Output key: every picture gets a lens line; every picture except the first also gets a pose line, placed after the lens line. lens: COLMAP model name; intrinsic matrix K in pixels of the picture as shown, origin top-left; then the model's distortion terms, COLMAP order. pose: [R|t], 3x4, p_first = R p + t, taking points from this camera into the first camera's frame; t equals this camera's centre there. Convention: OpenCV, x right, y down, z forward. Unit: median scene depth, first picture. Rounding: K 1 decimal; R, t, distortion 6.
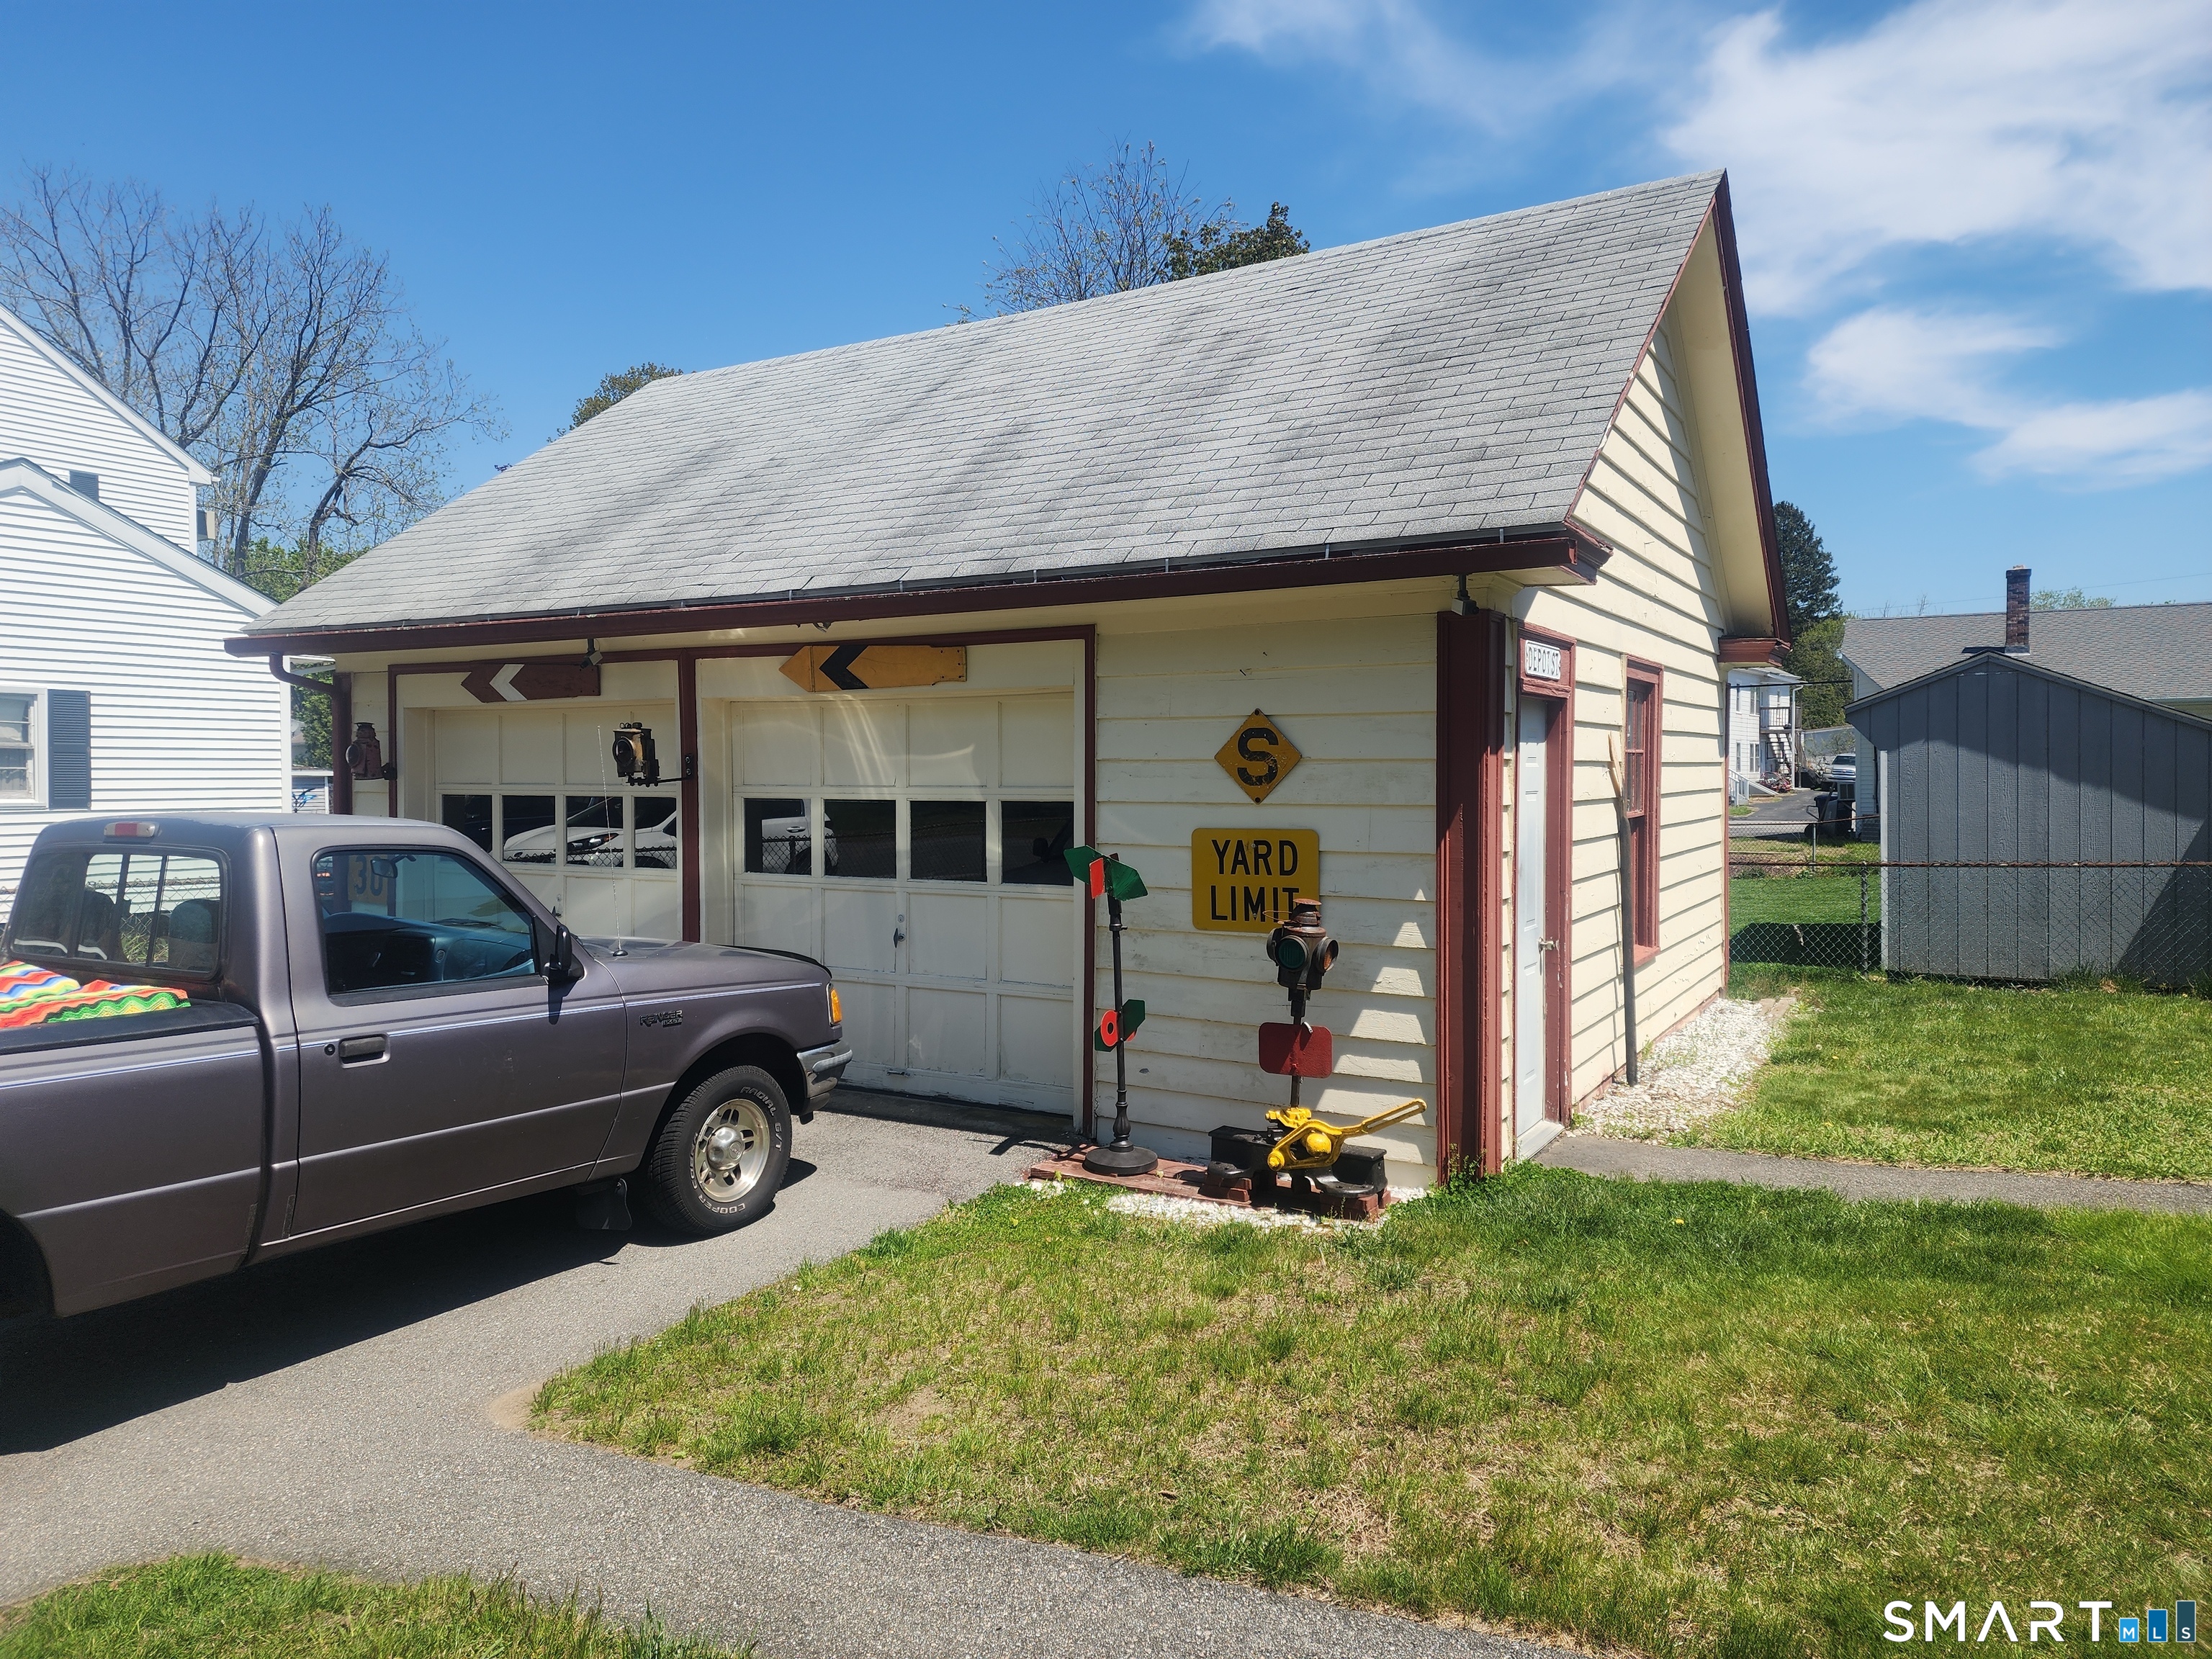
lens RADIAL K [[1465.7, 0, 1106.0], [0, 1465.7, 829.5], [0, 0, 1]] dist [0.088762, -0.082886]
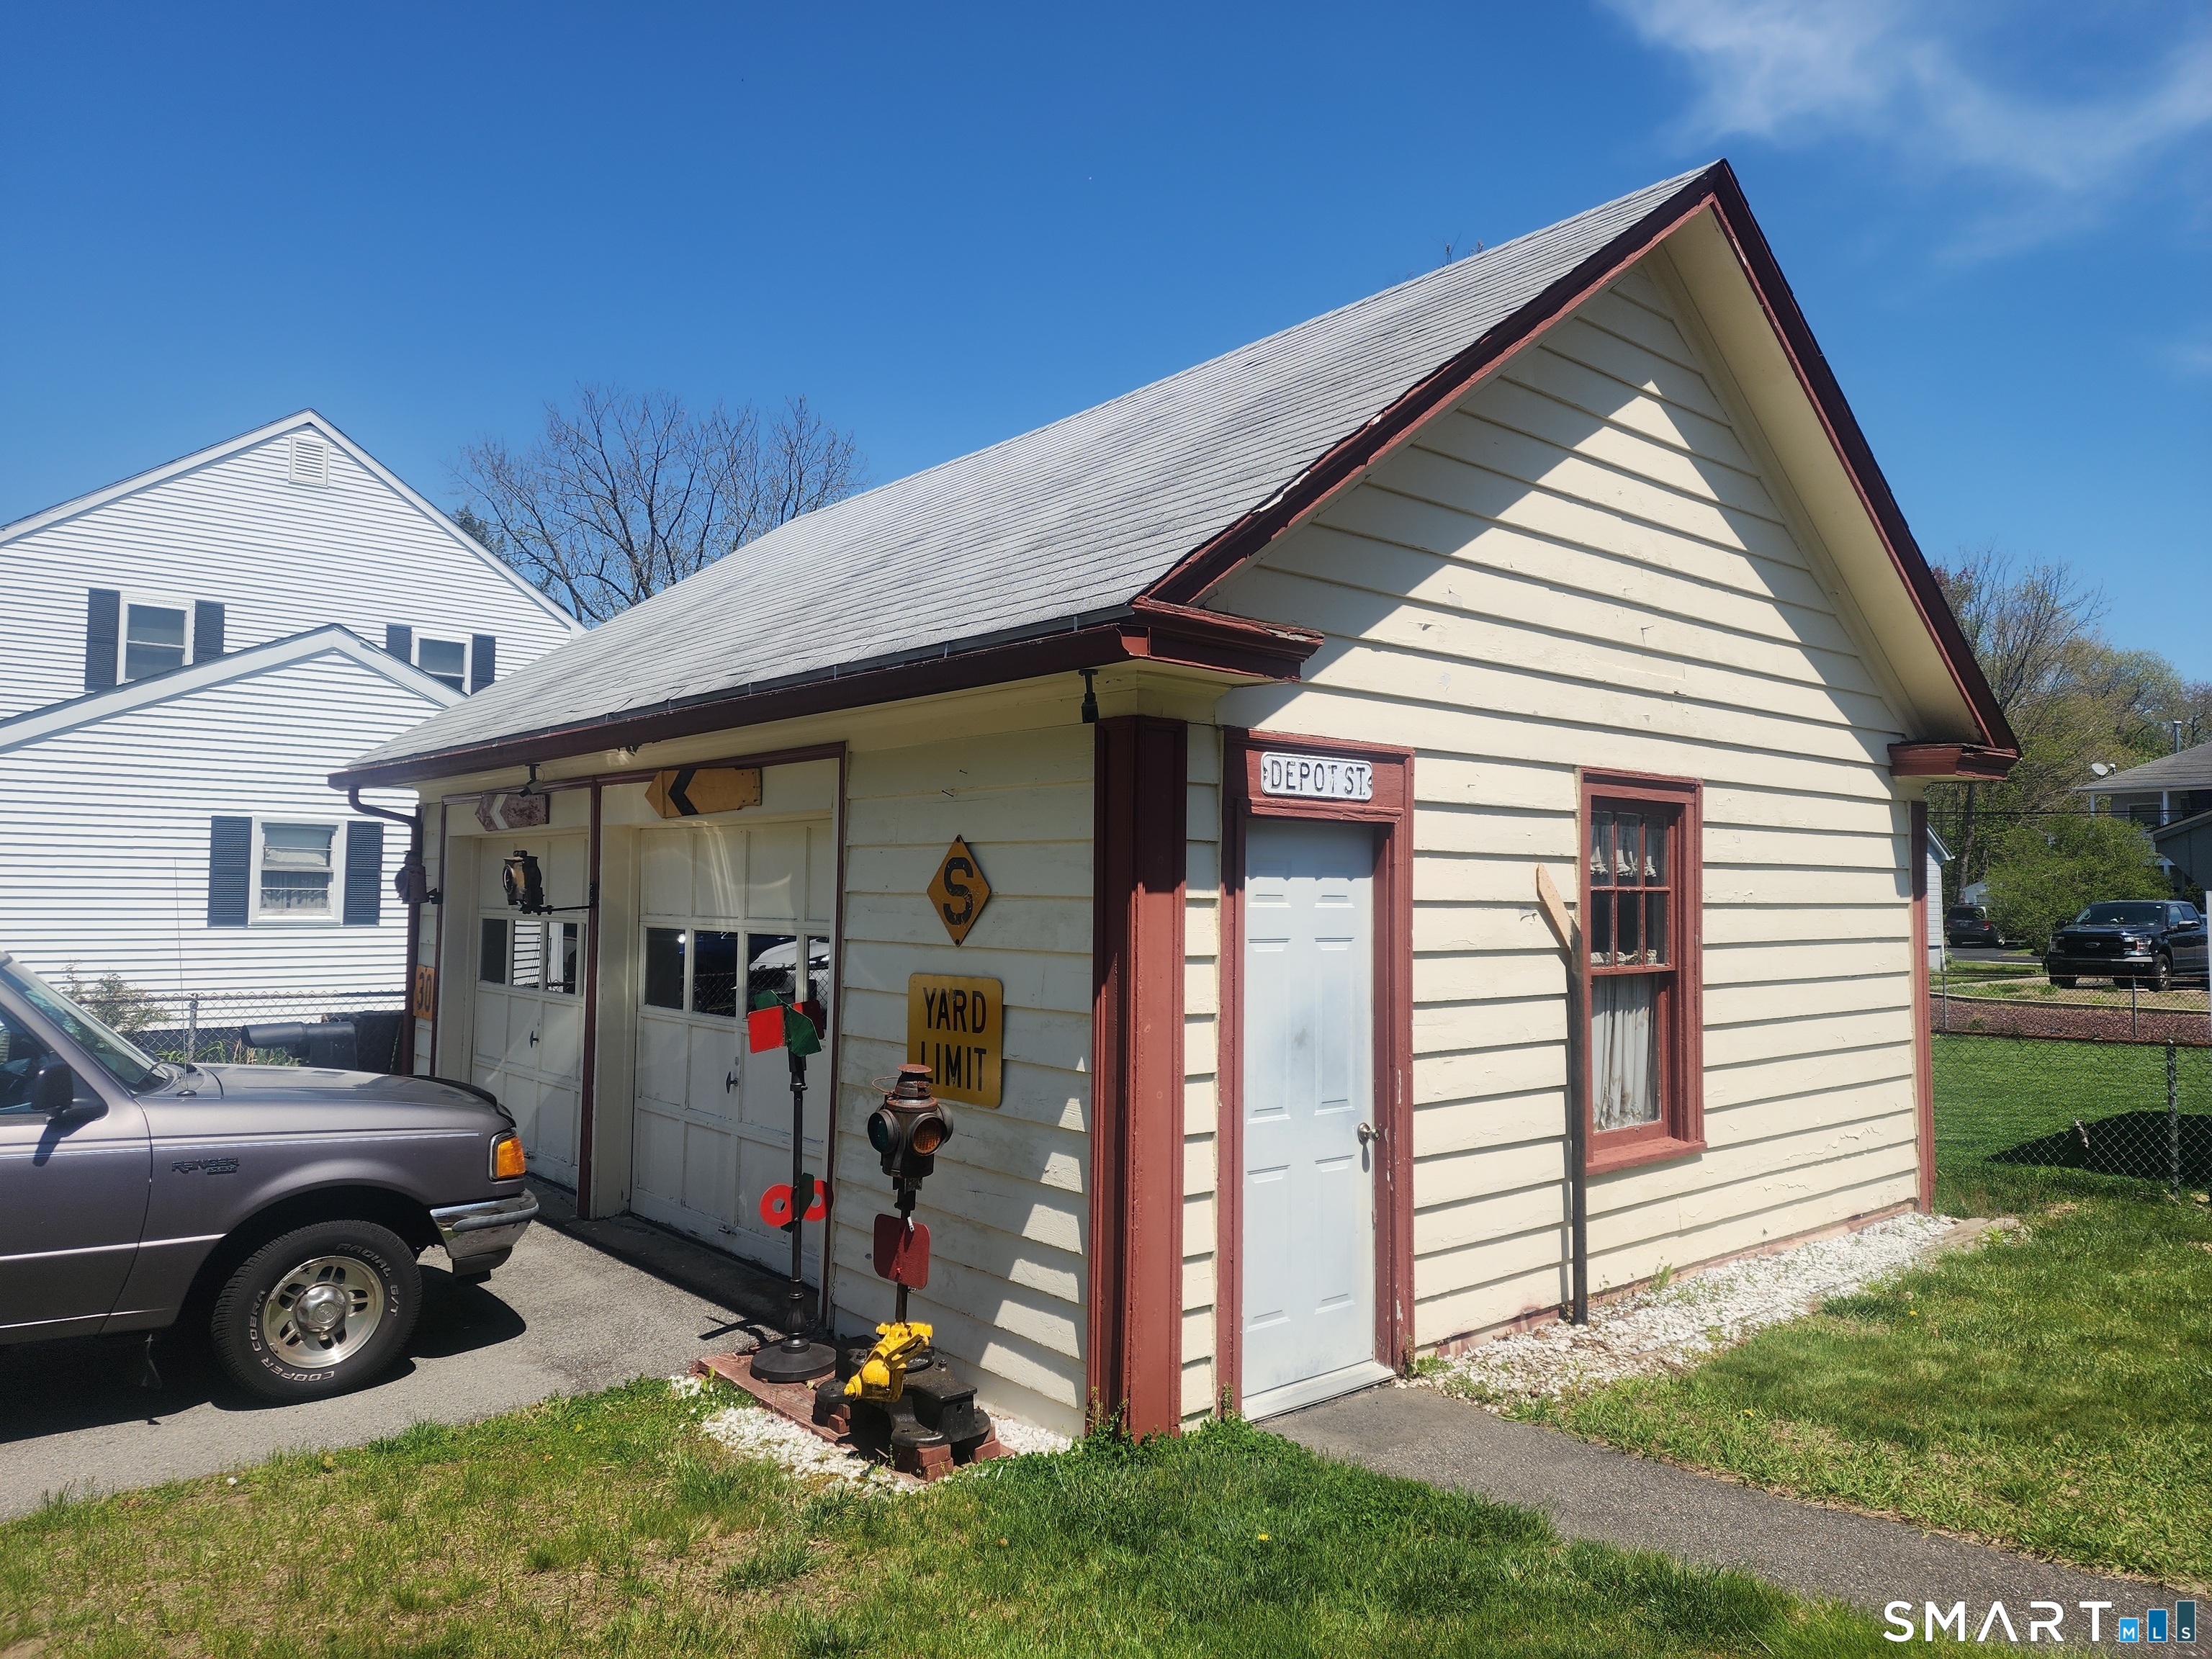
lens RADIAL K [[1480.4, 0, 1106.0], [0, 1480.4, 829.5], [0, 0, 1]] dist [0.059921, -0.041476]
pose [[0.948261, -0.003184, -0.317476, 0.430421], [-0.023355, 0.996541, -0.079751, -0.017532], [0.316632, 0.083039, 0.944907, 0.198425]]
